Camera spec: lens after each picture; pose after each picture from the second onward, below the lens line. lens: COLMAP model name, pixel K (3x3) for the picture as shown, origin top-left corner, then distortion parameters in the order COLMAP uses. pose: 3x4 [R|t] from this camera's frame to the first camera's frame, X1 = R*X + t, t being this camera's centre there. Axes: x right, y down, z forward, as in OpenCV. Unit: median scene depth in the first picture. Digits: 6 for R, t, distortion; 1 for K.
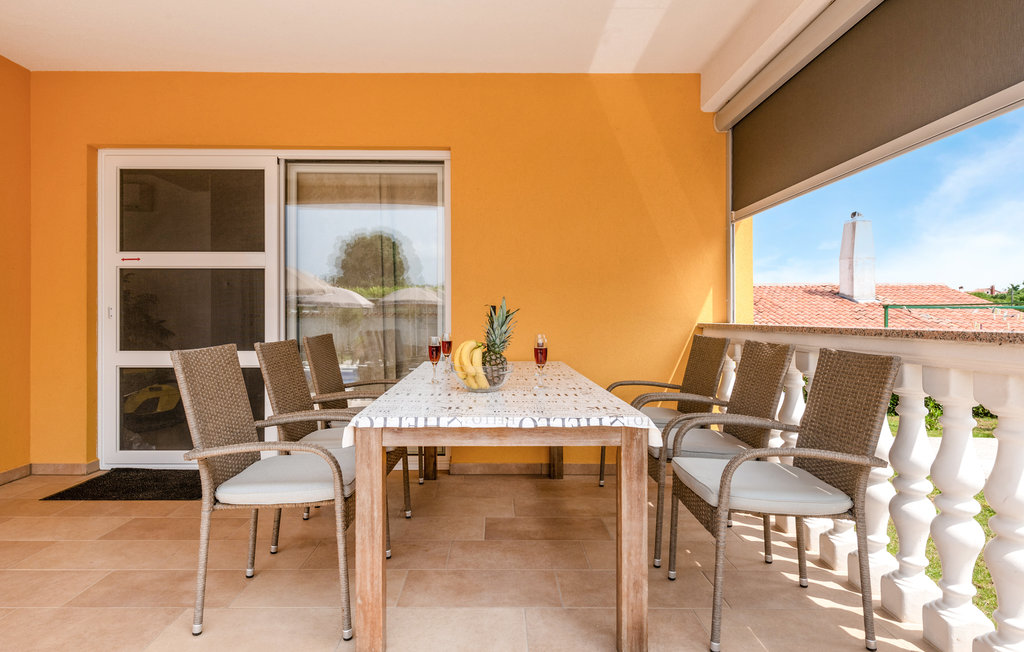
lens RADIAL K [[605.8, 0, 511.8], [0, 605.8, 325.0], [0, 0, 1]] dist [0.002512, 0.000105]
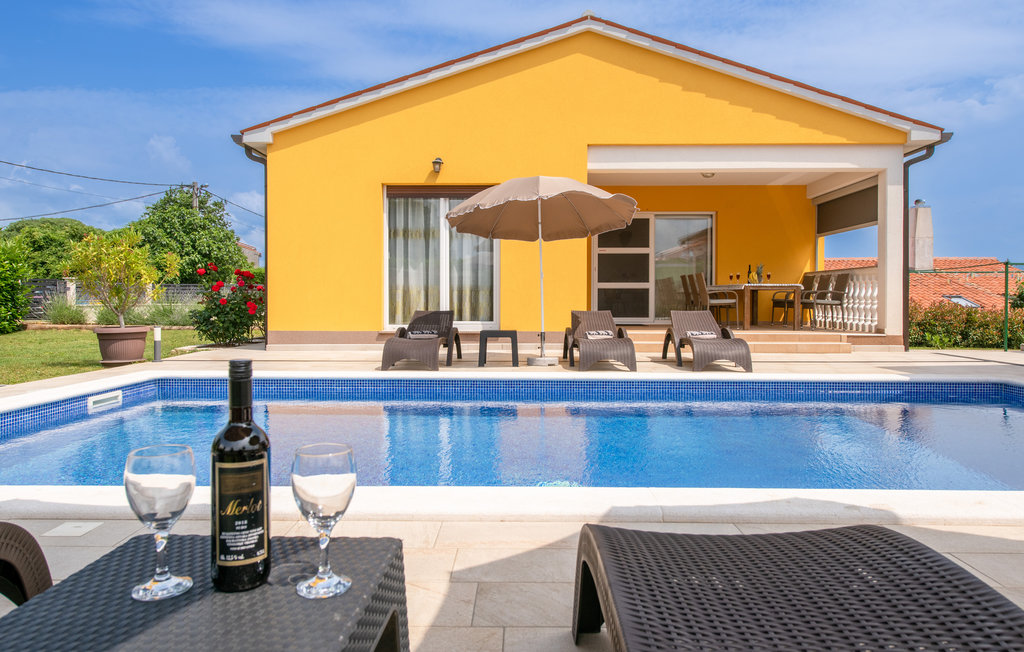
lens RADIAL K [[715.9, 0, 510.1], [0, 715.9, 328.0], [0, 0, 1]] dist [0.001060, -0.001258]
pose [[0.998752, 0.006380, -0.049539, -1.056093], [-0.005036, 0.999617, 0.027197, 0.201100], [0.049694, -0.026913, 0.998402, -2.843440]]
